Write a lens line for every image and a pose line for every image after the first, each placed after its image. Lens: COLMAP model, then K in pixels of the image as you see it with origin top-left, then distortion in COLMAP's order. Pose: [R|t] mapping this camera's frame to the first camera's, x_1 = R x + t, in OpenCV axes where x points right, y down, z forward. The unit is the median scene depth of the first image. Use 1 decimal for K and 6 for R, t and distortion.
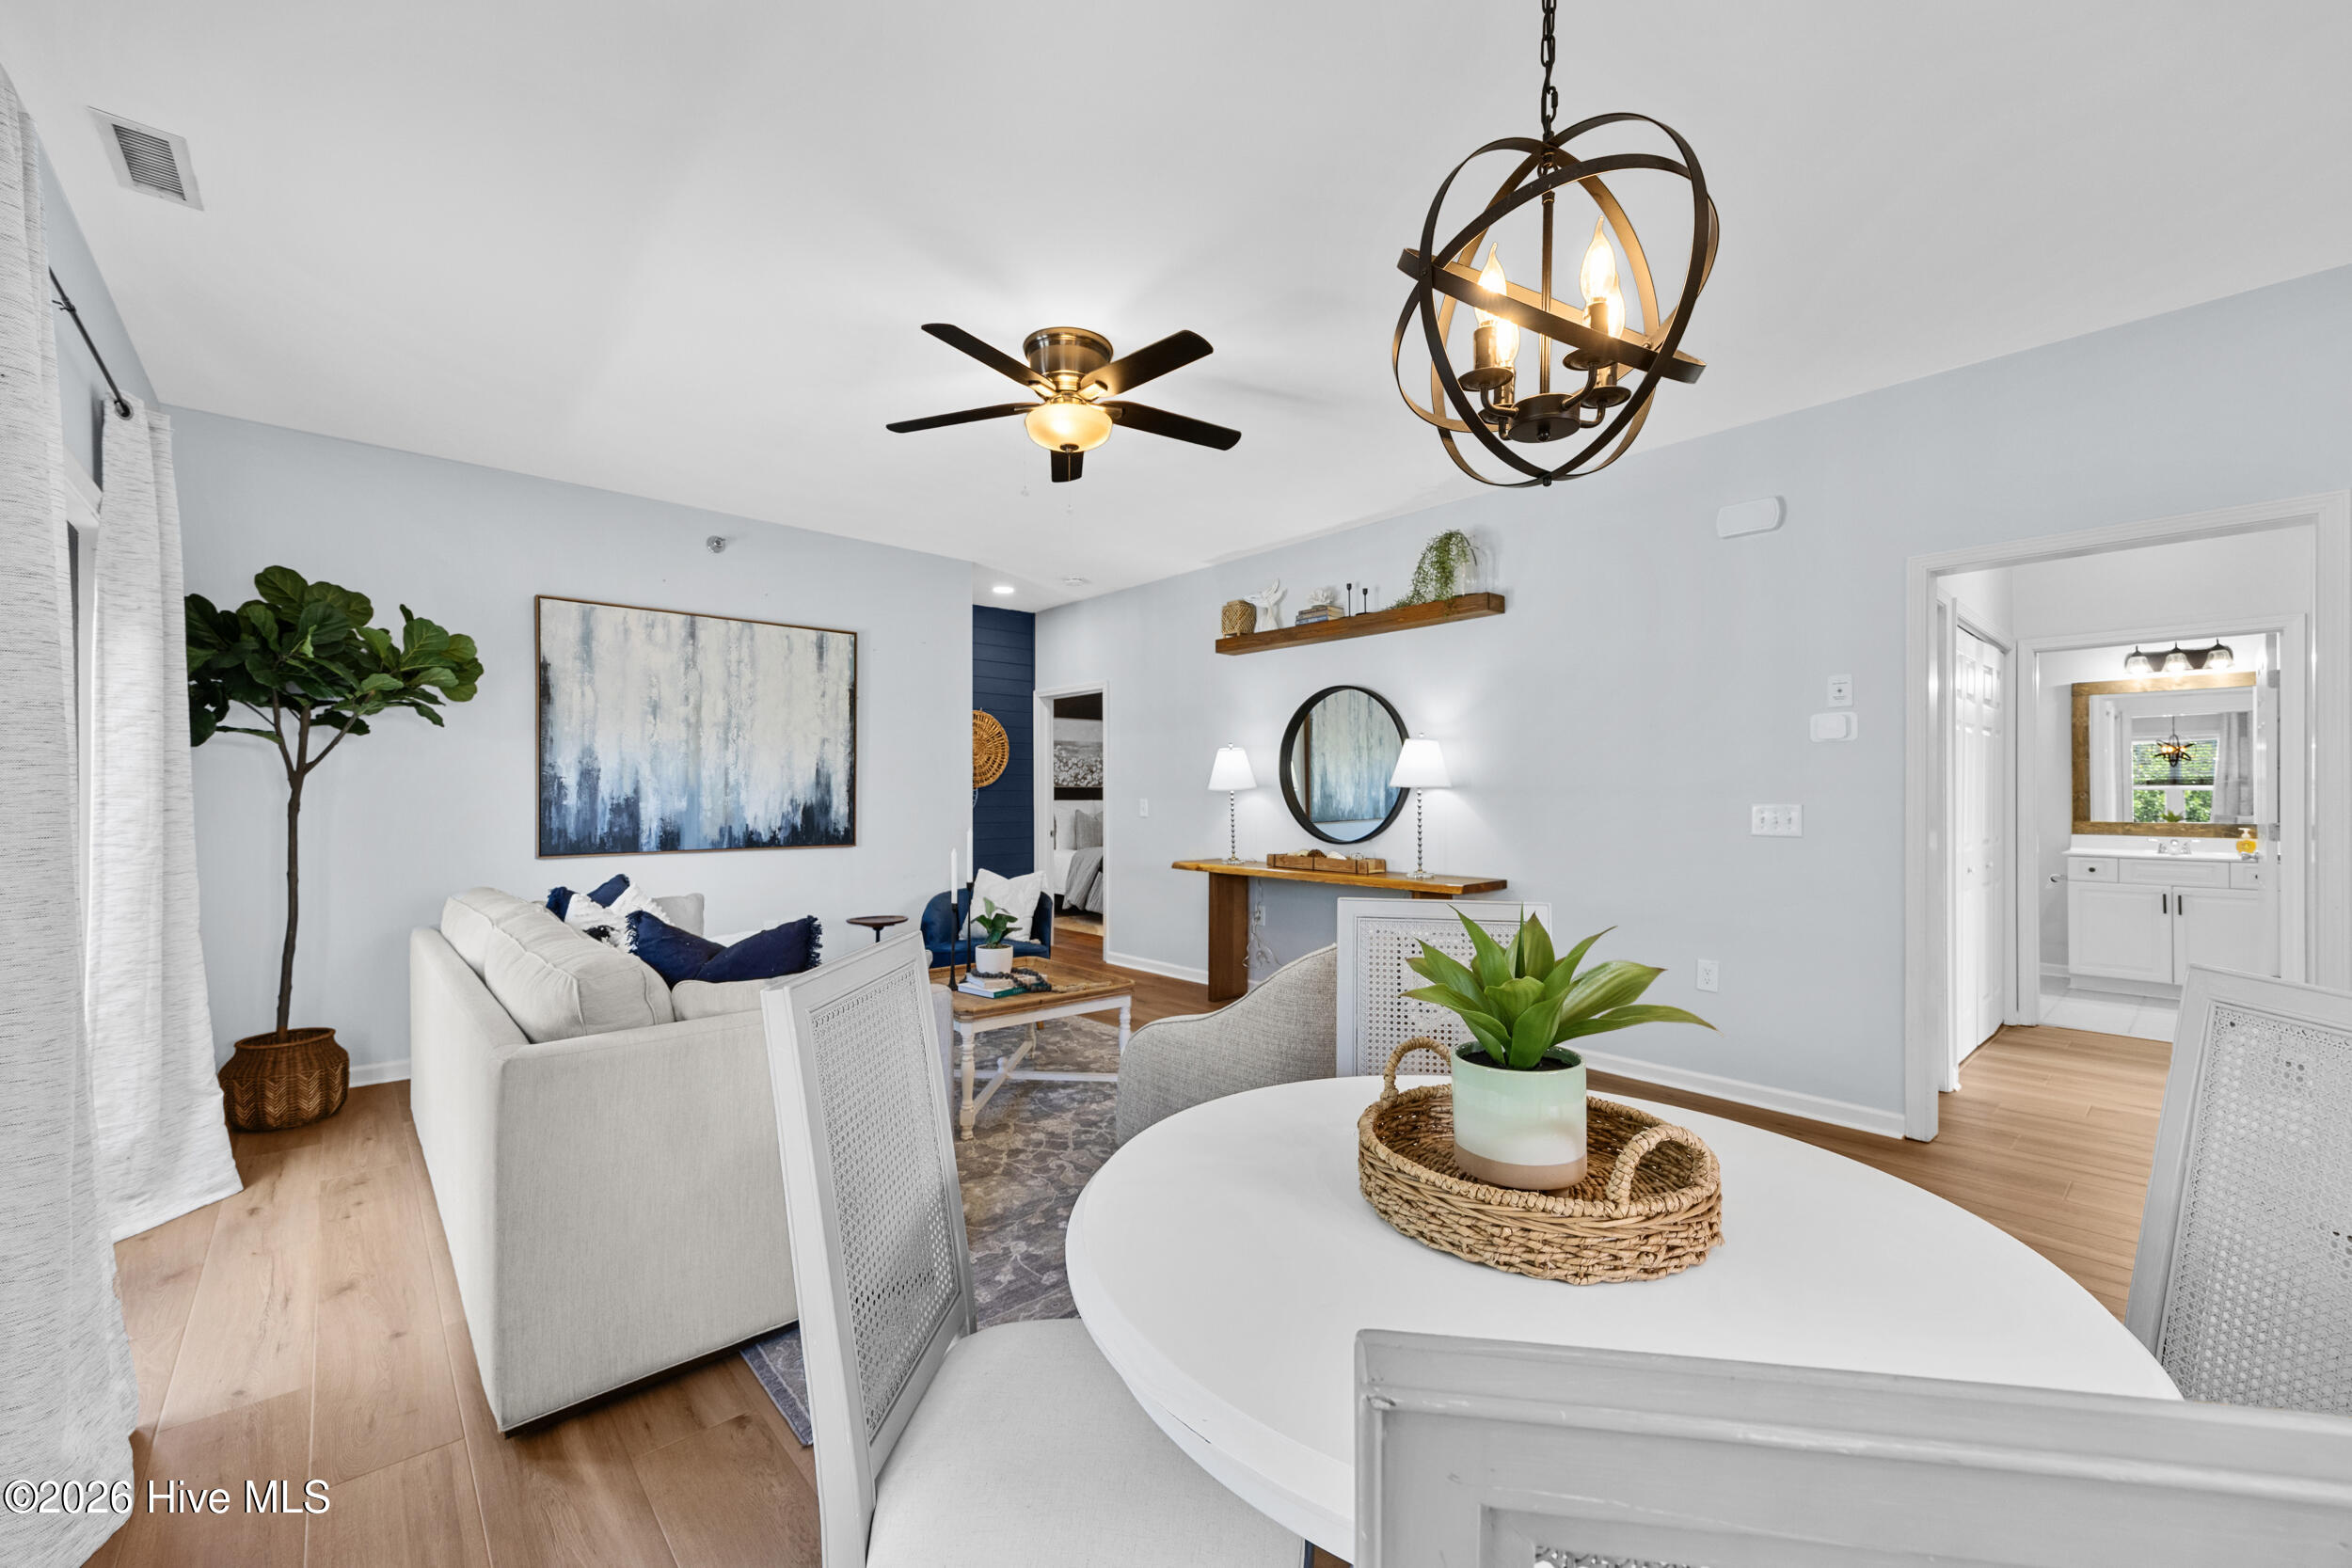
lens RADIAL K [[932.1, 0, 1176.2], [0, 932.1, 792.5], [0, 0, 1]] dist [0.006176, 0.000031]
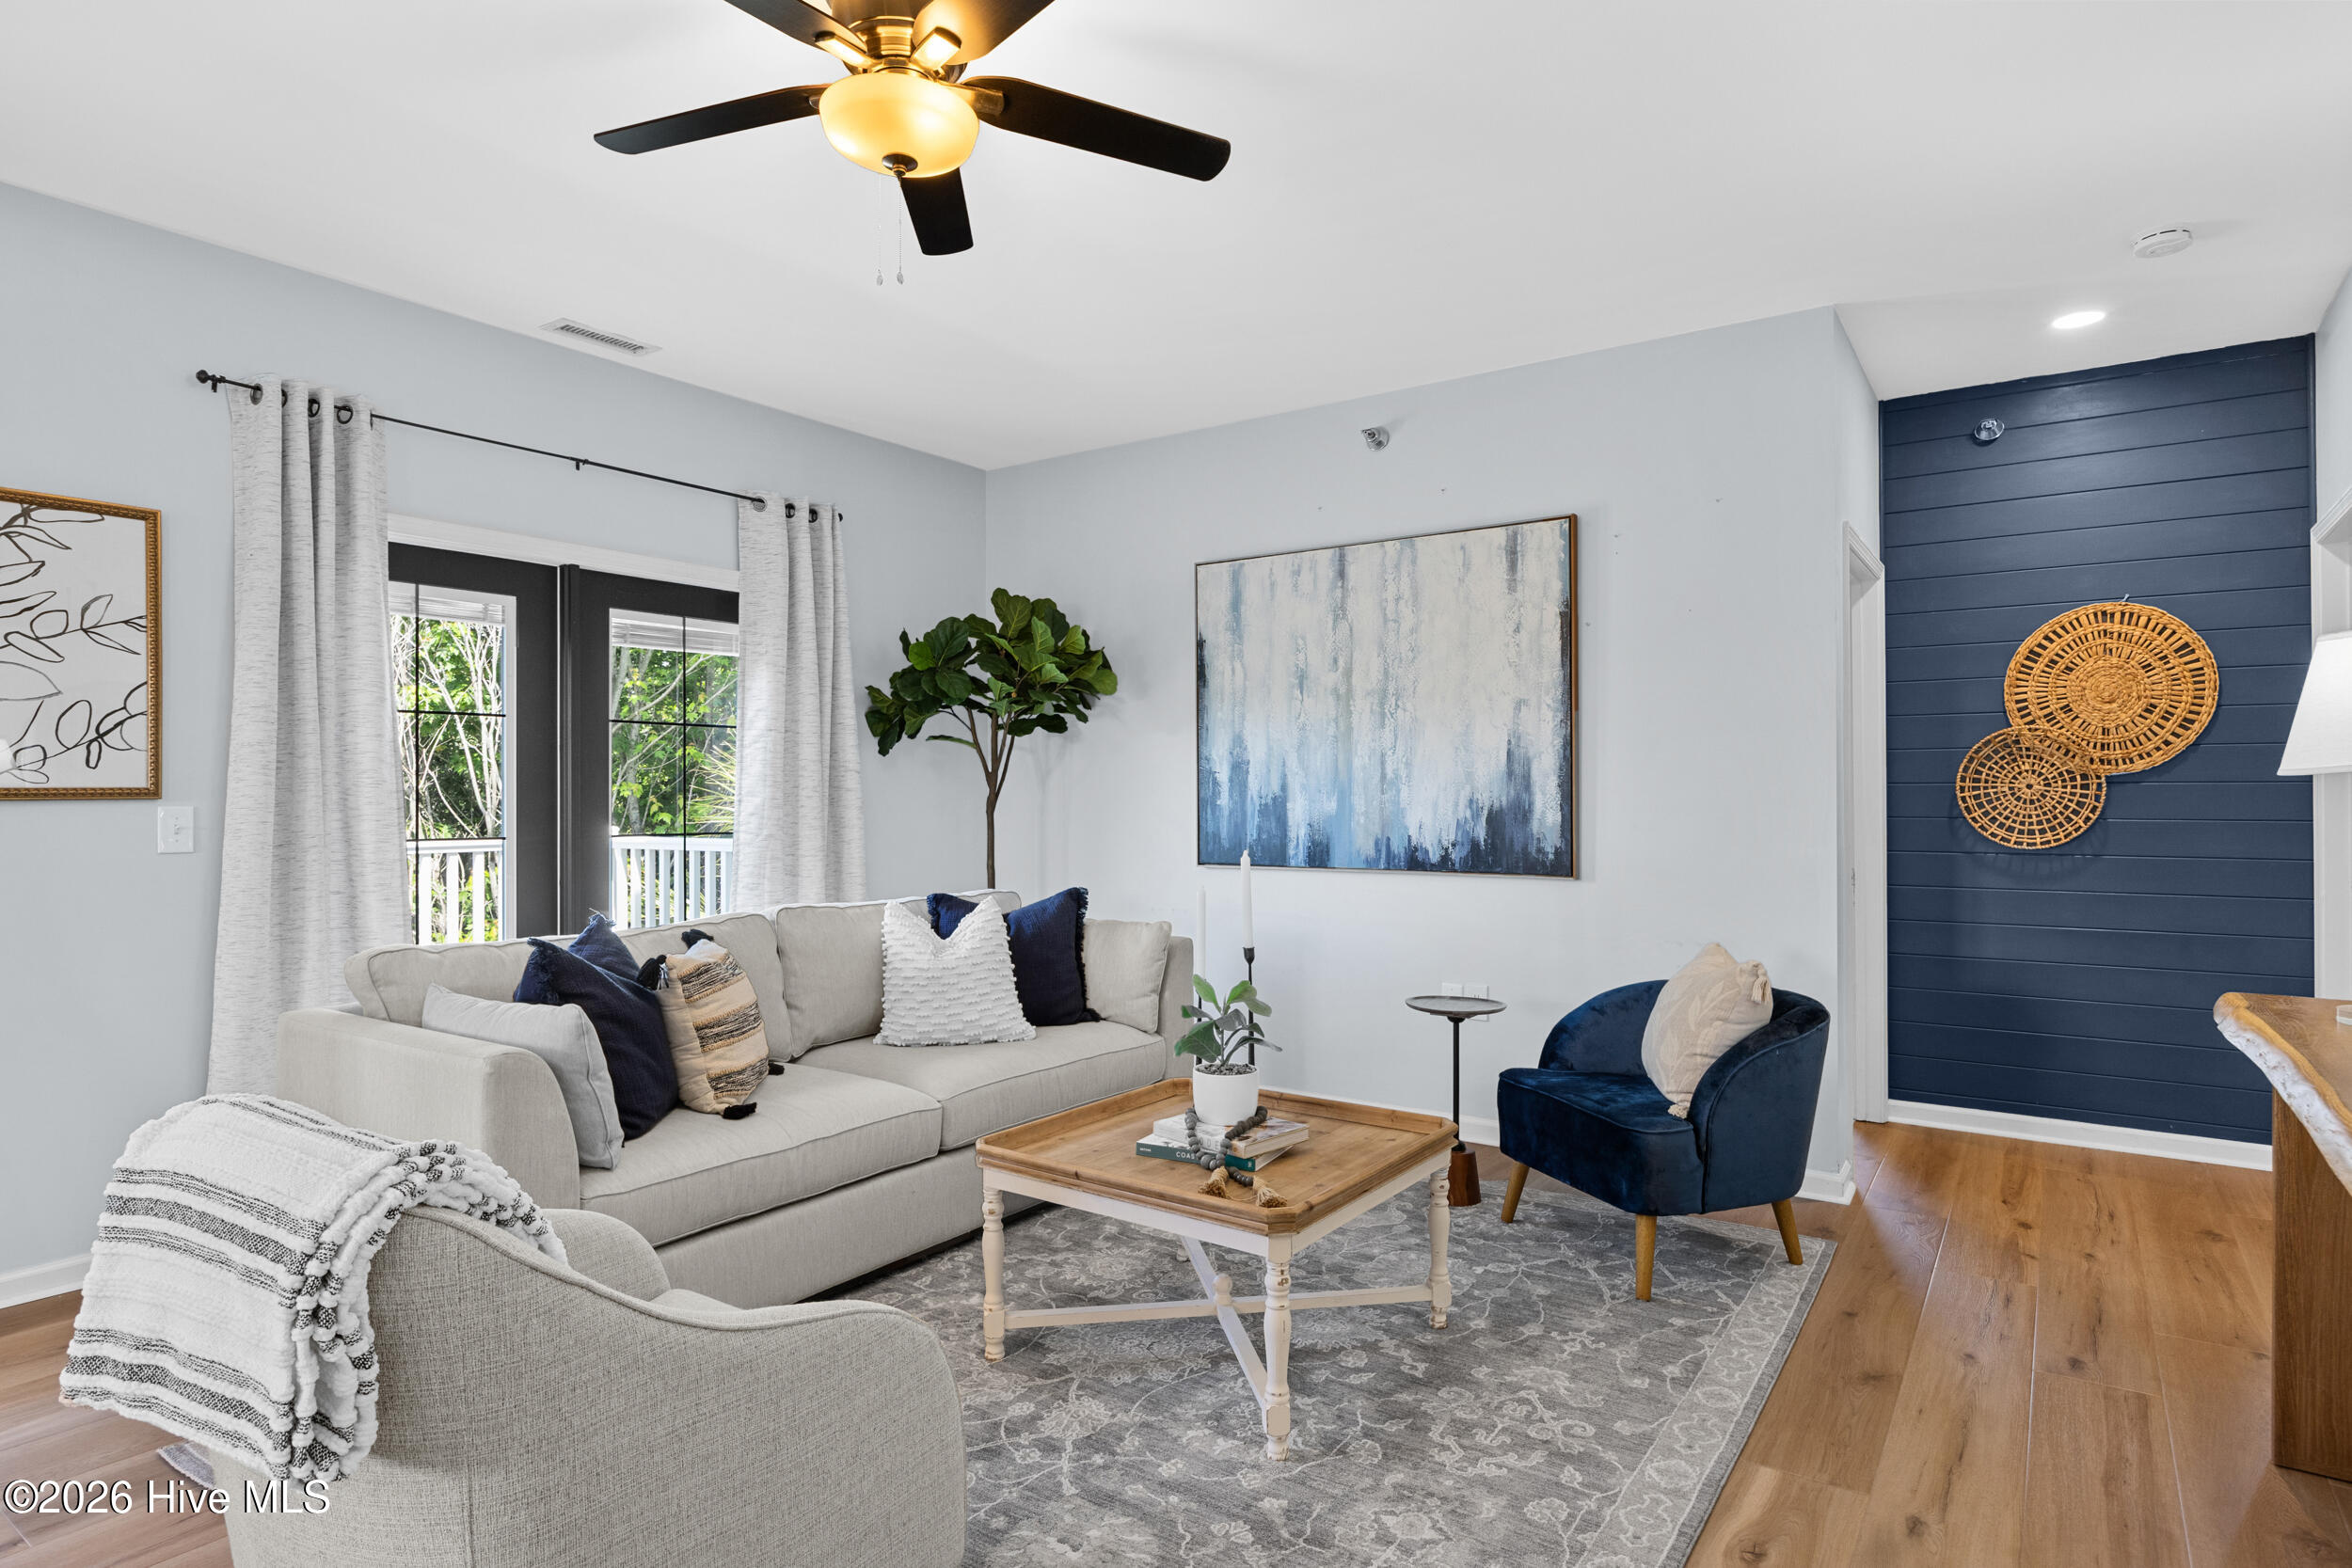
lens RADIAL K [[1283.7, 0, 1163.5], [0, 1283.7, 790.0], [0, 0, 1]] dist [-0.003537, -0.001163]
pose [[0.221829, -0.002263, -0.975083, 0.448334], [0.005582, 0.999984, -0.001051, 0.000824], [0.975070, -0.005210, 0.221838, 0.668372]]
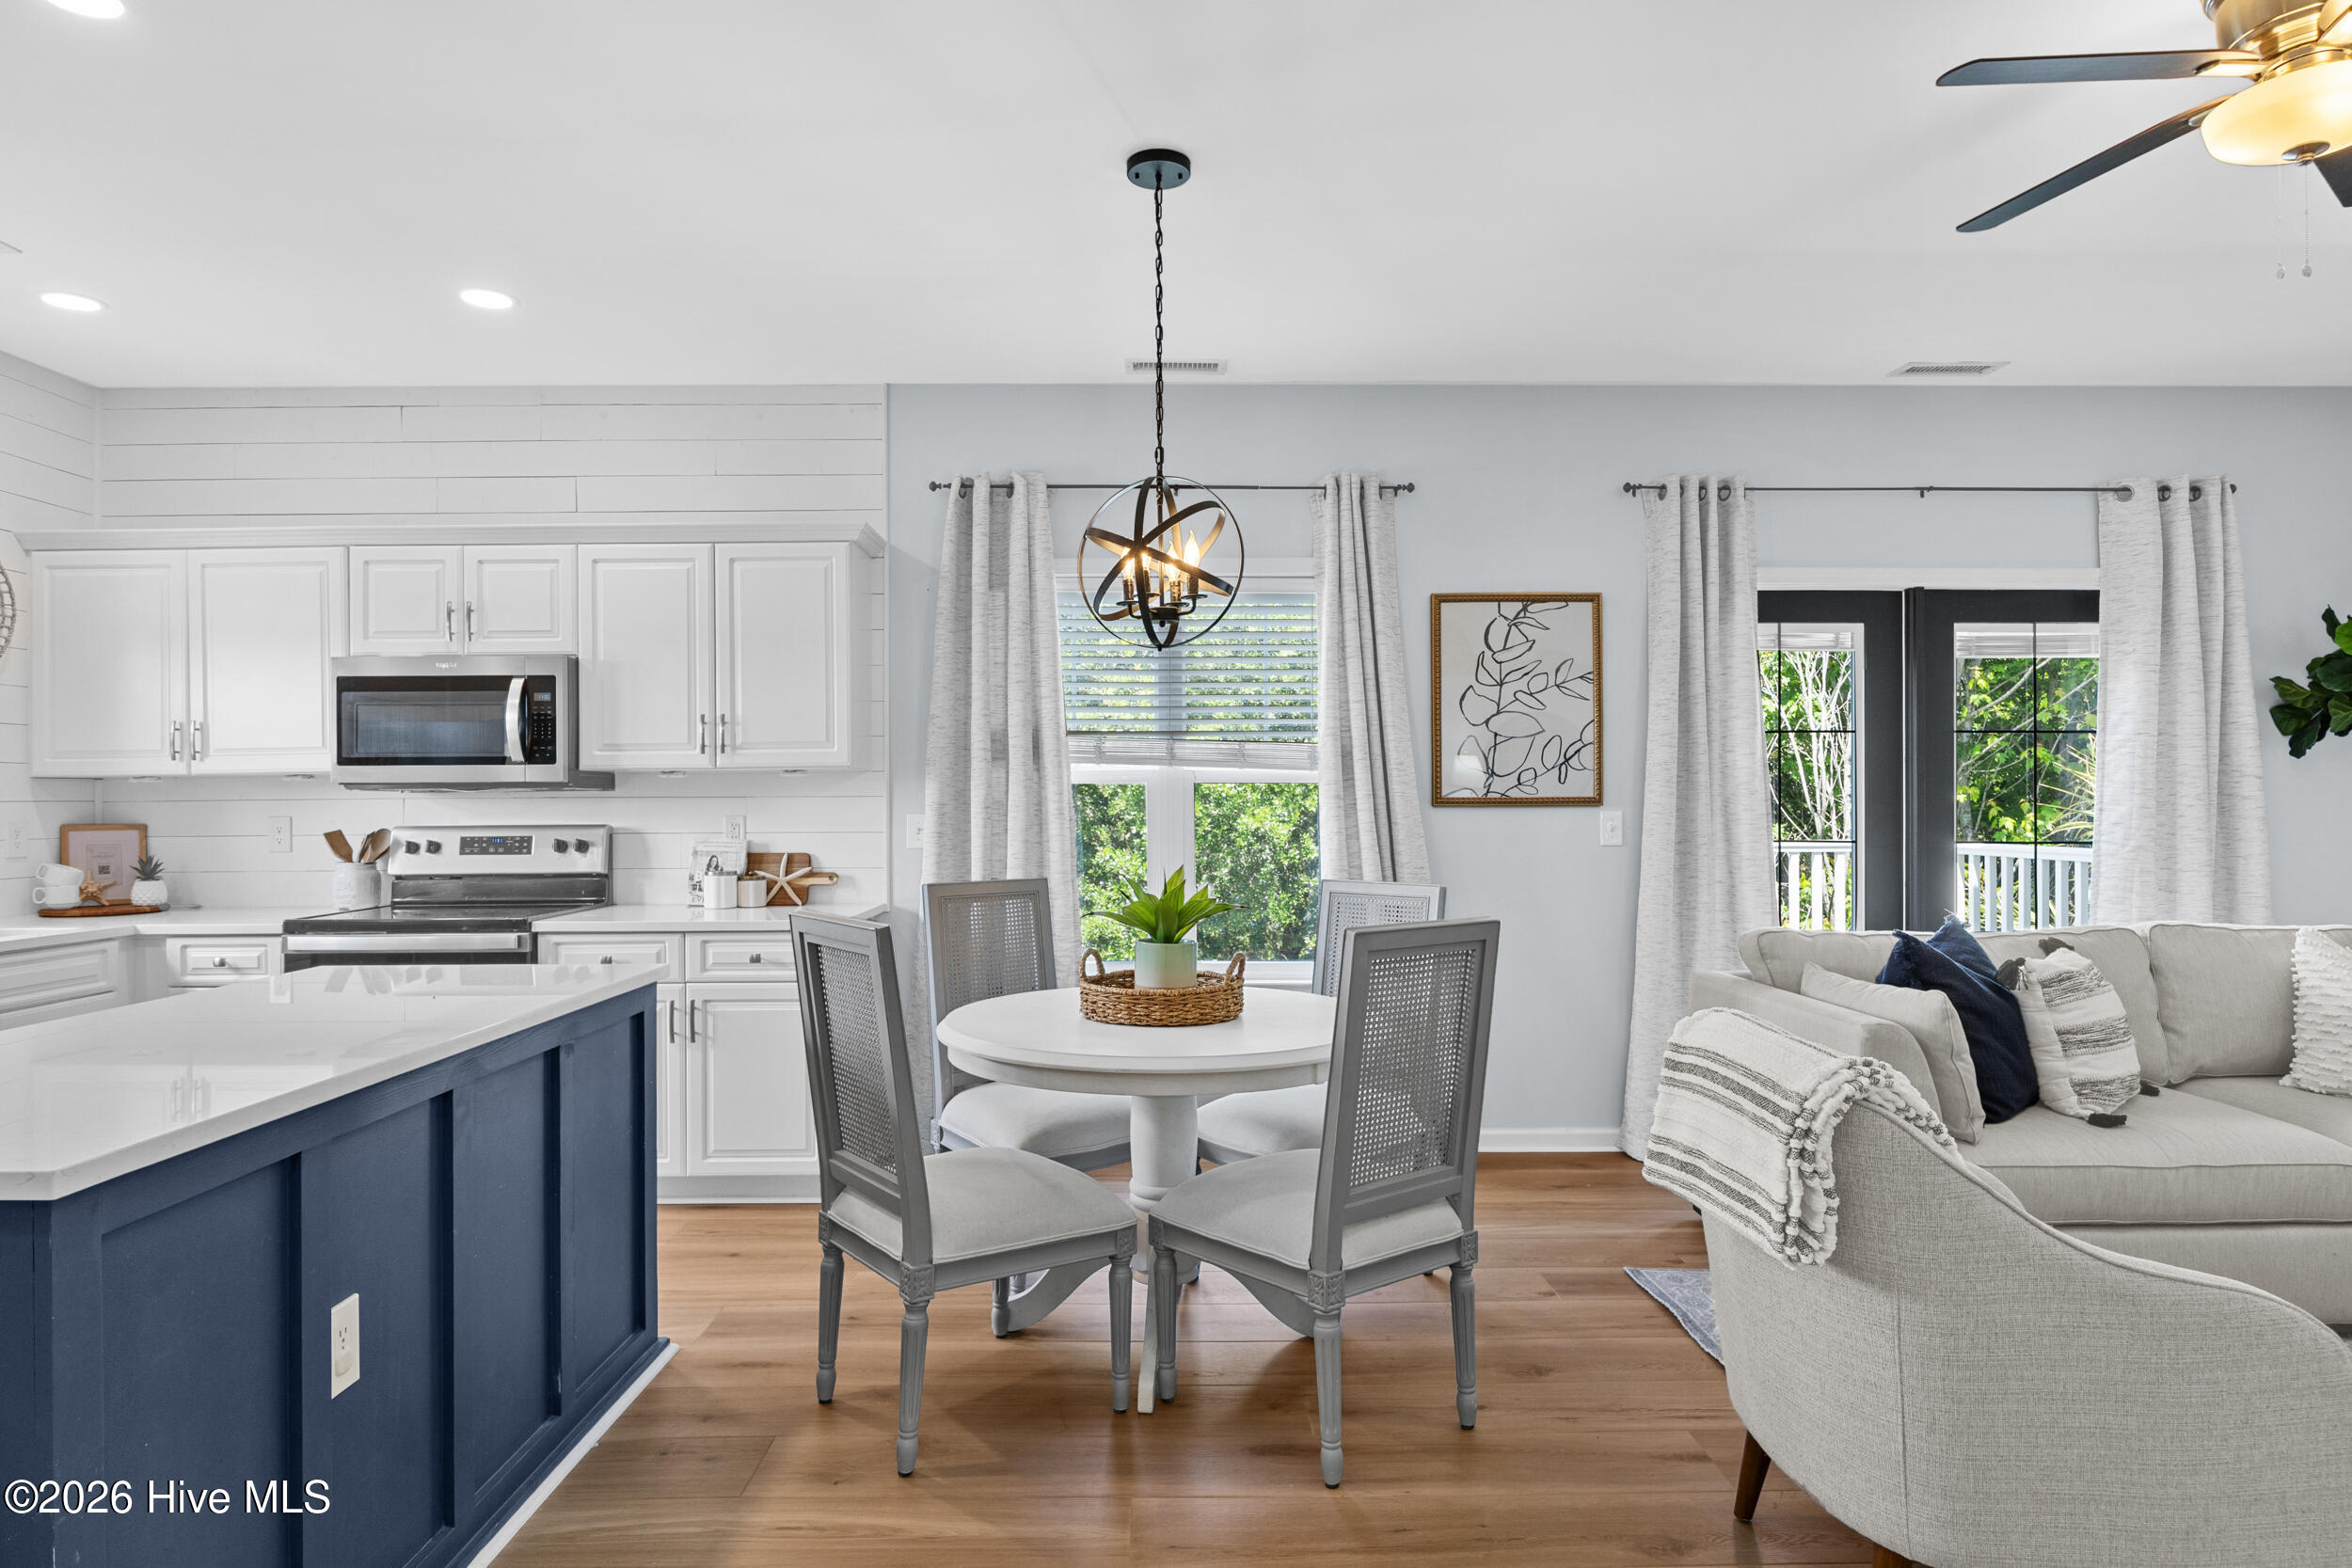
lens RADIAL K [[1283.7, 0, 1163.5], [0, 1283.7, 790.0], [0, 0, 1]] dist [-0.003537, -0.001163]
pose [[-0.660115, -0.001318, -0.751163, 0.578853], [0.004250, 0.999976, -0.005490, -0.005967], [0.751152, -0.006816, -0.660094, 0.673340]]
